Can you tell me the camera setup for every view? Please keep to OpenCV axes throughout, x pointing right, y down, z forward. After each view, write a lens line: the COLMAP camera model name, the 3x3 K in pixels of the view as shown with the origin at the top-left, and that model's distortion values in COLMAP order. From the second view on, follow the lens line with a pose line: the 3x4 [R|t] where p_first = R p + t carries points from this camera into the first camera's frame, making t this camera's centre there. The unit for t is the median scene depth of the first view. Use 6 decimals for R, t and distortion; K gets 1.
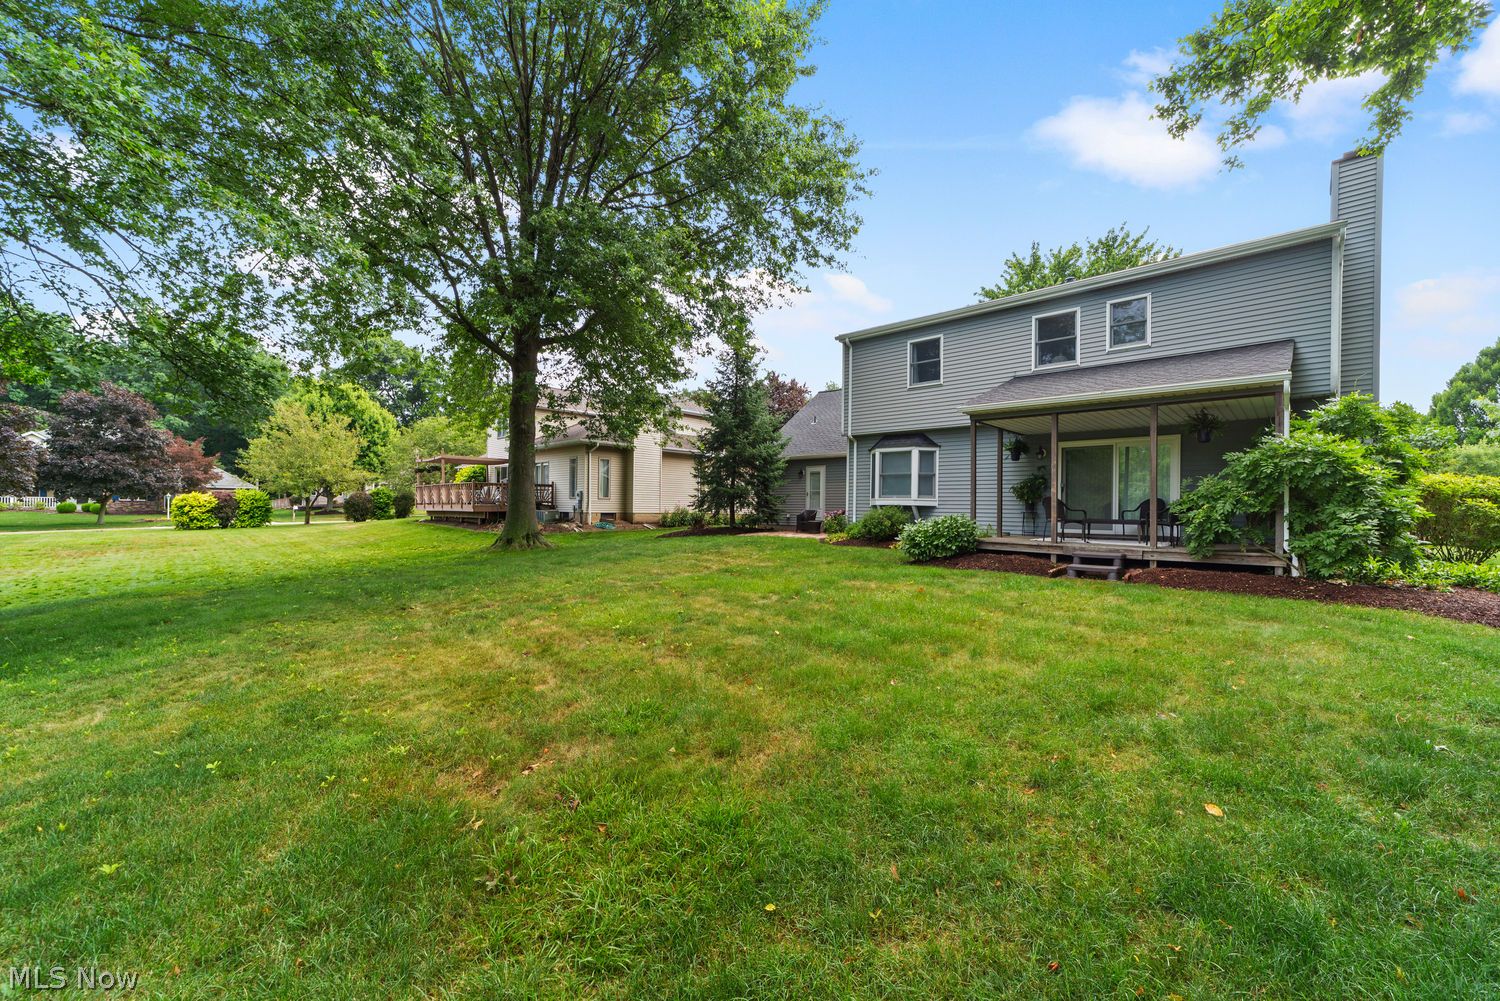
lens RADIAL K [[582.7, 0, 723.0], [0, 582.7, 507.3], [0, 0, 1]] dist [-0.000979, 0.000087]
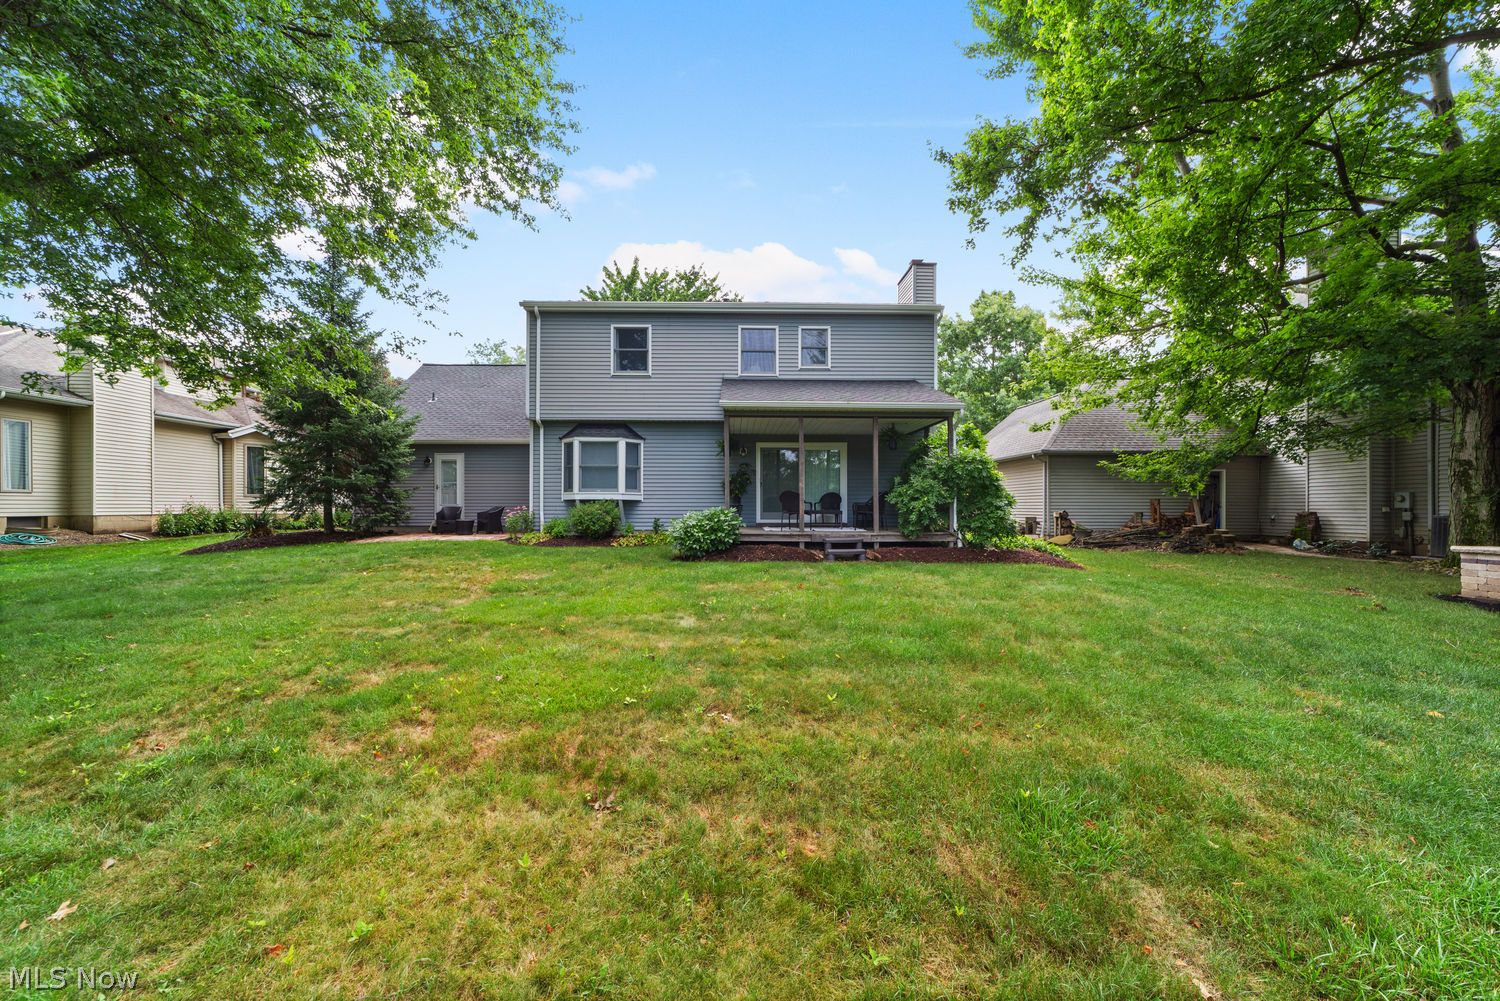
lens RADIAL K [[582.7, 0, 723.0], [0, 582.7, 507.3], [0, 0, 1]] dist [-0.000979, 0.000087]
pose [[0.704632, -0.014231, 0.709430, -0.218141], [0.008729, 0.999897, 0.011387, -0.000182], [-0.709519, -0.001831, 0.704684, 0.205092]]
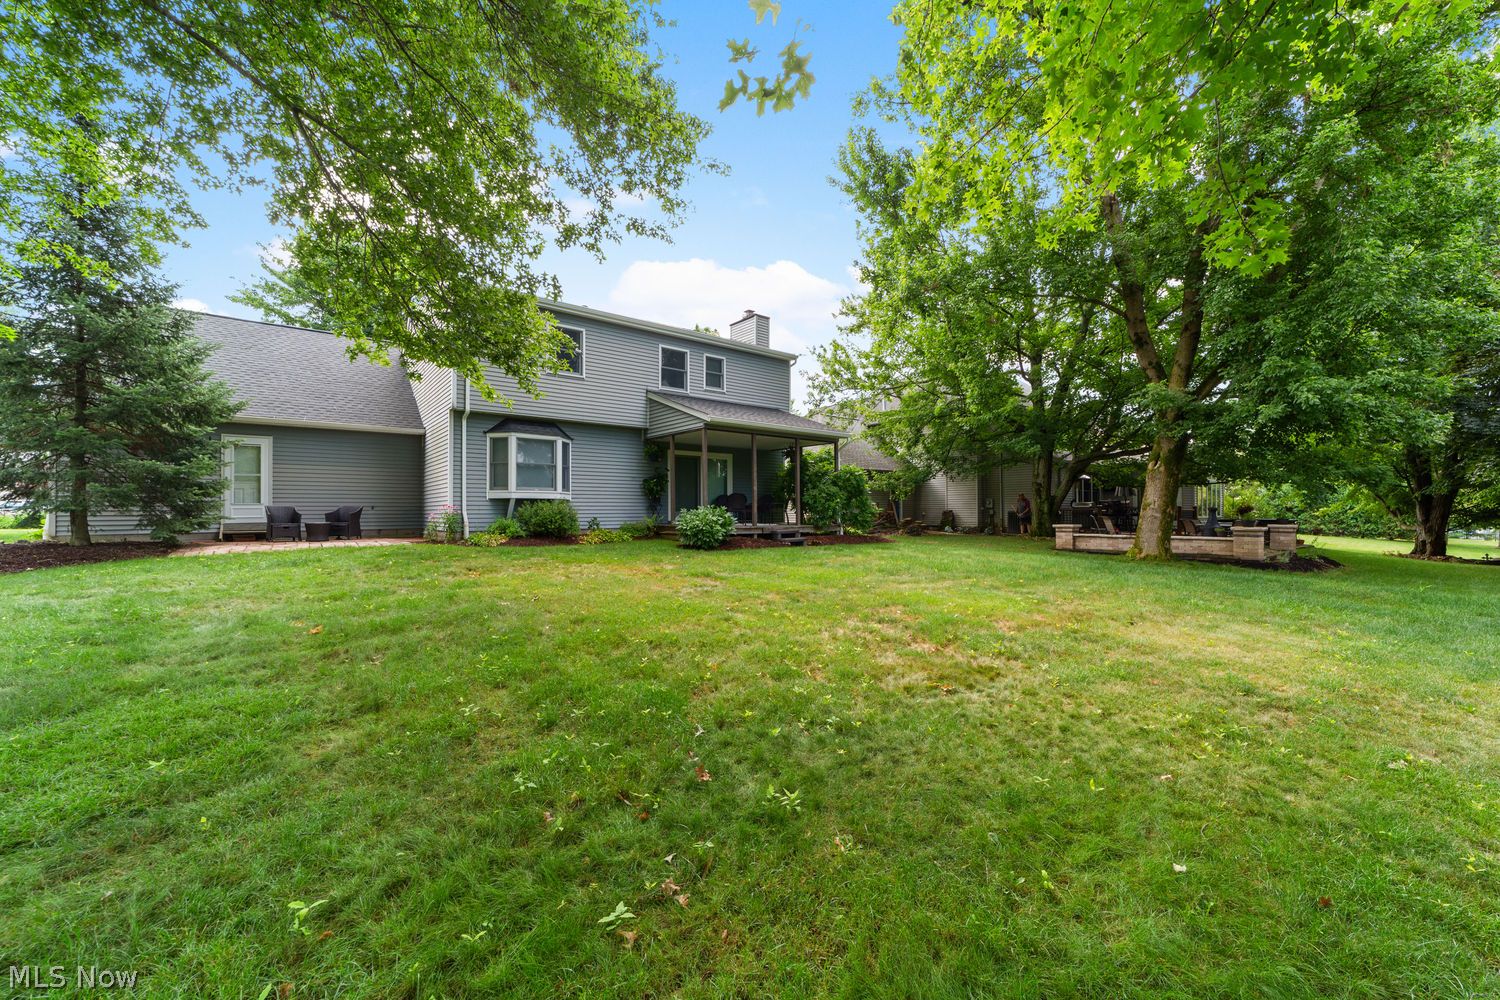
lens RADIAL K [[582.7, 0, 723.0], [0, 582.7, 506.8], [0, 0, 1]] dist [-0.000979, 0.000087]
pose [[0.143205, -0.009974, 0.989643, -0.550067], [0.001178, 0.999950, 0.009907, 0.000985], [-0.989692, -0.000253, 0.143210, 0.571818]]
